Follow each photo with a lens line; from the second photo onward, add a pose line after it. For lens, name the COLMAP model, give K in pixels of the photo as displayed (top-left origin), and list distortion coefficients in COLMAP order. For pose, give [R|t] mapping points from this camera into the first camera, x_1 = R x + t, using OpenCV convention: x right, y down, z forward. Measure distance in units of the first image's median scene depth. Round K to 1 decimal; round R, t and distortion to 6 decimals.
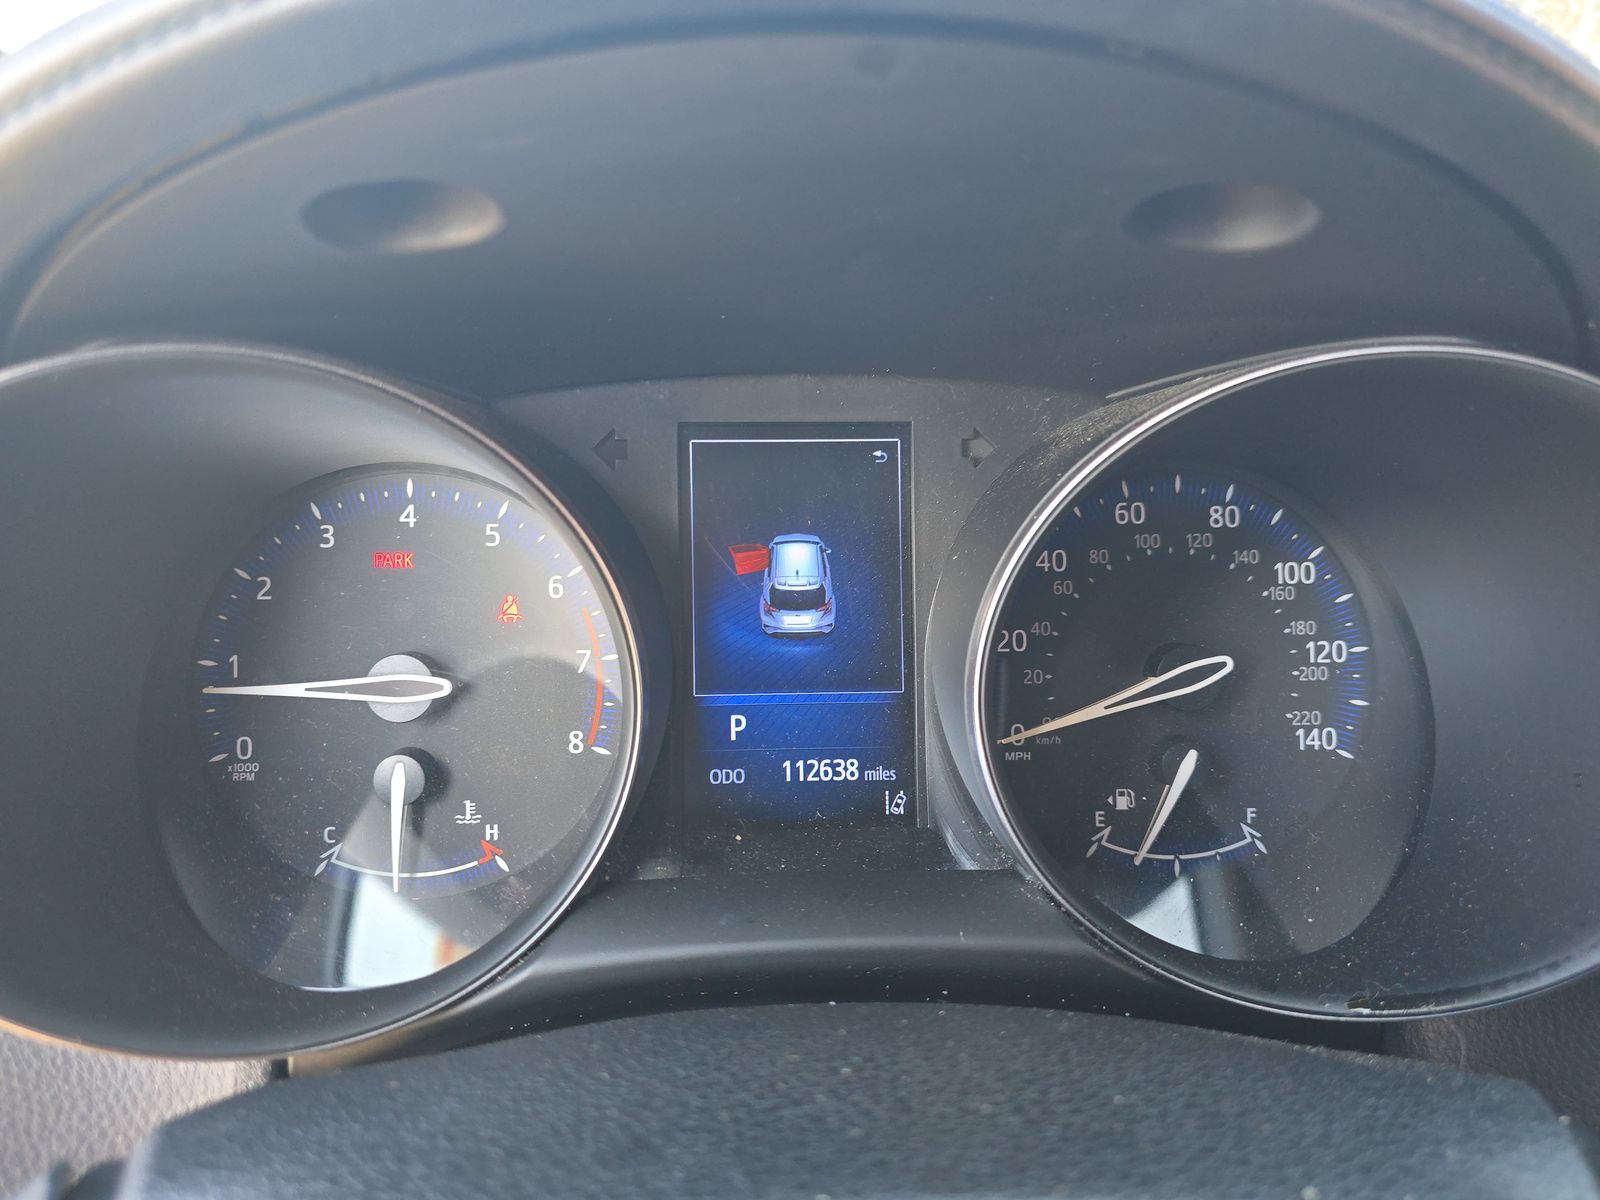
lens RADIAL K [[1085.2, 0, 798.0], [0, 1085.2, 604.1], [0, 0, 1]] dist [0.018841, -0.035223]
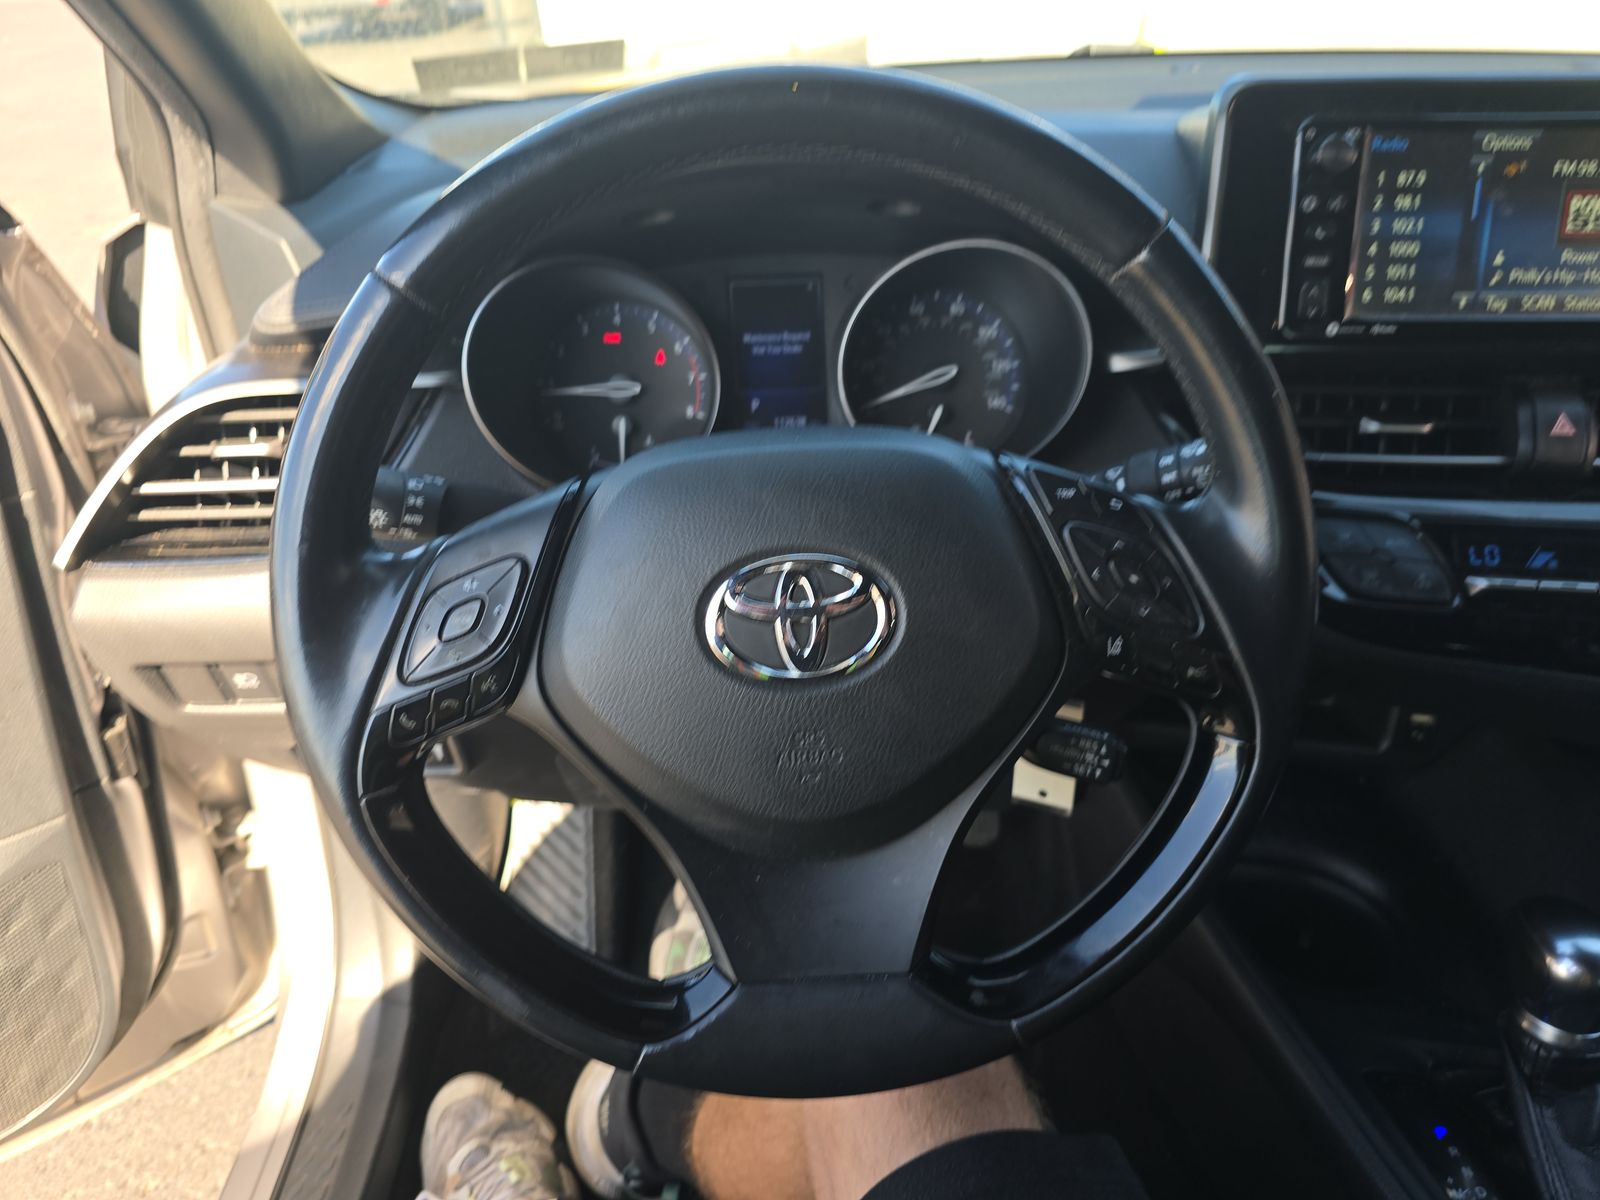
lens RADIAL K [[1085.2, 0, 797.5], [0, 1085.2, 592.3], [0, 0, 1]] dist [0.018841, -0.035223]
pose [[0.999333, -0.026642, -0.024972, 0.087079], [0.029714, 0.990799, 0.132039, 0.209921], [0.021224, -0.132693, 0.990930, -1.445880]]
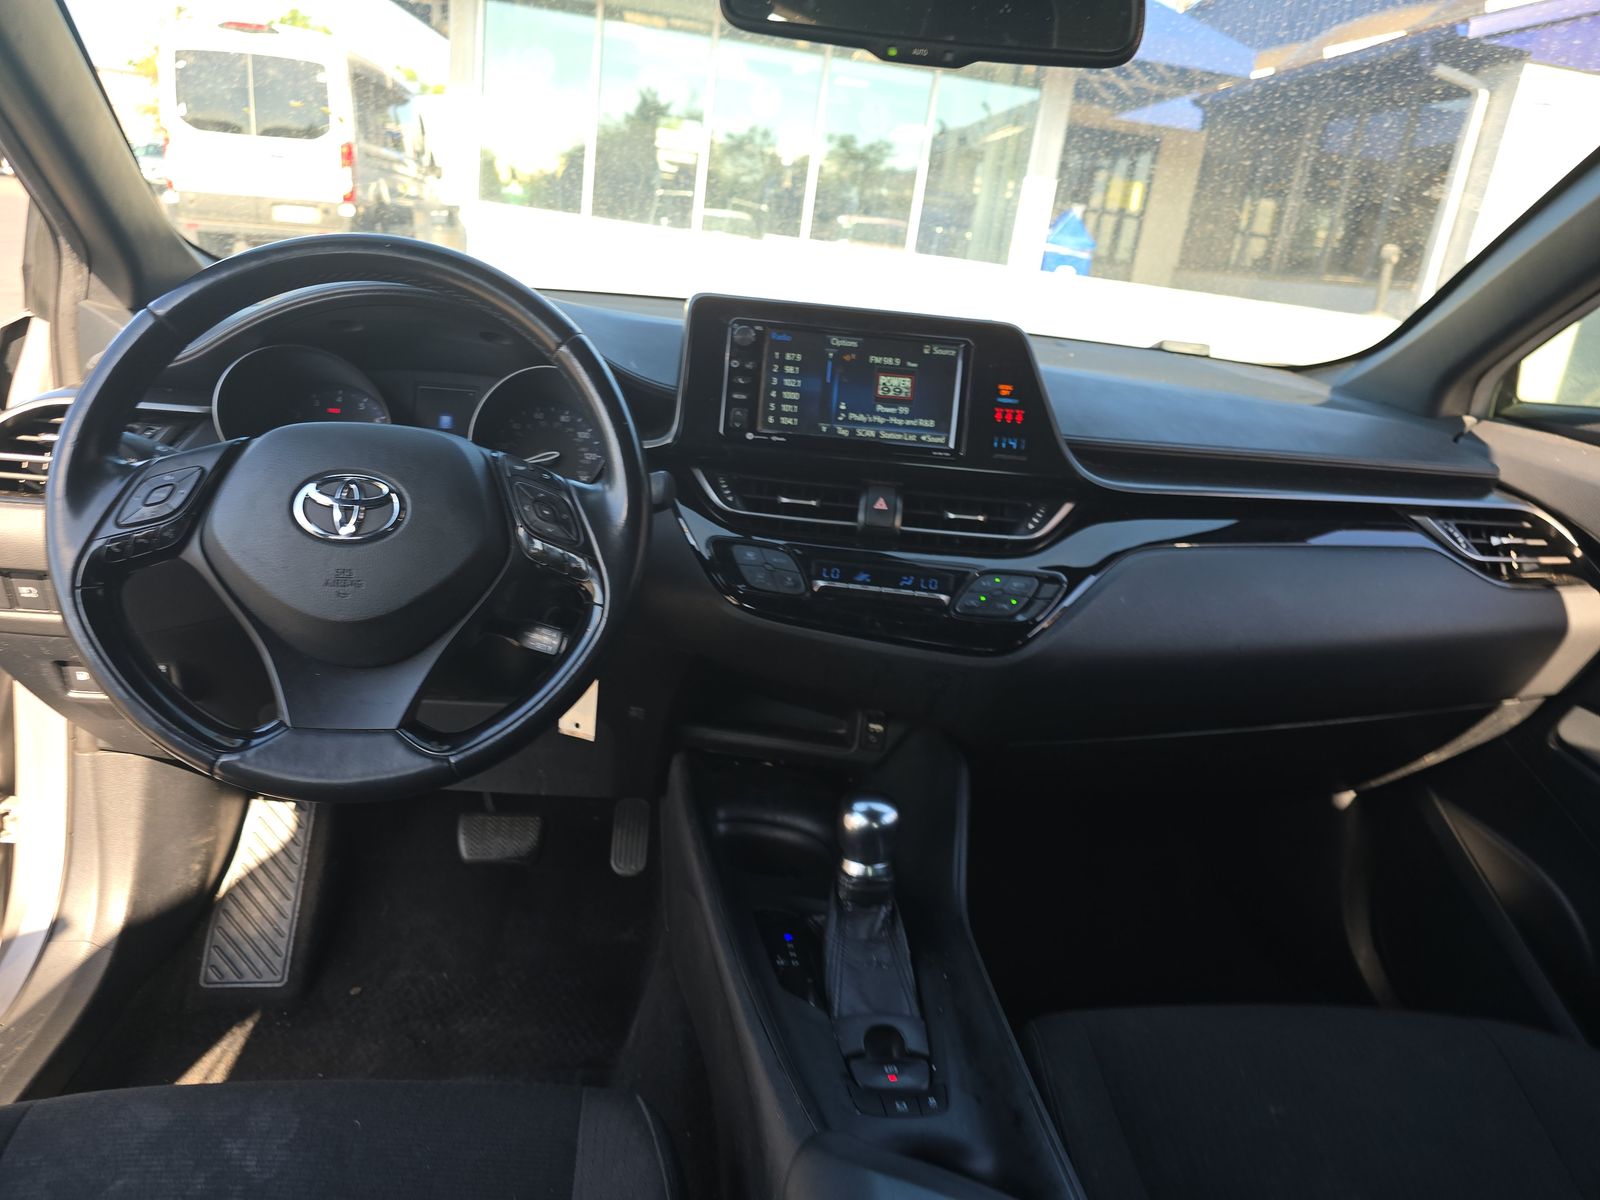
lens RADIAL K [[1085.2, 0, 809.4], [0, 1085.2, 602.2], [0, 0, 1]] dist [0.018841, -0.035223]
pose [[0.994267, 0.066817, 0.083484, 0.960869], [-0.058852, 0.993786, -0.094478, 0.850574], [-0.089278, 0.089023, 0.992020, -2.726970]]
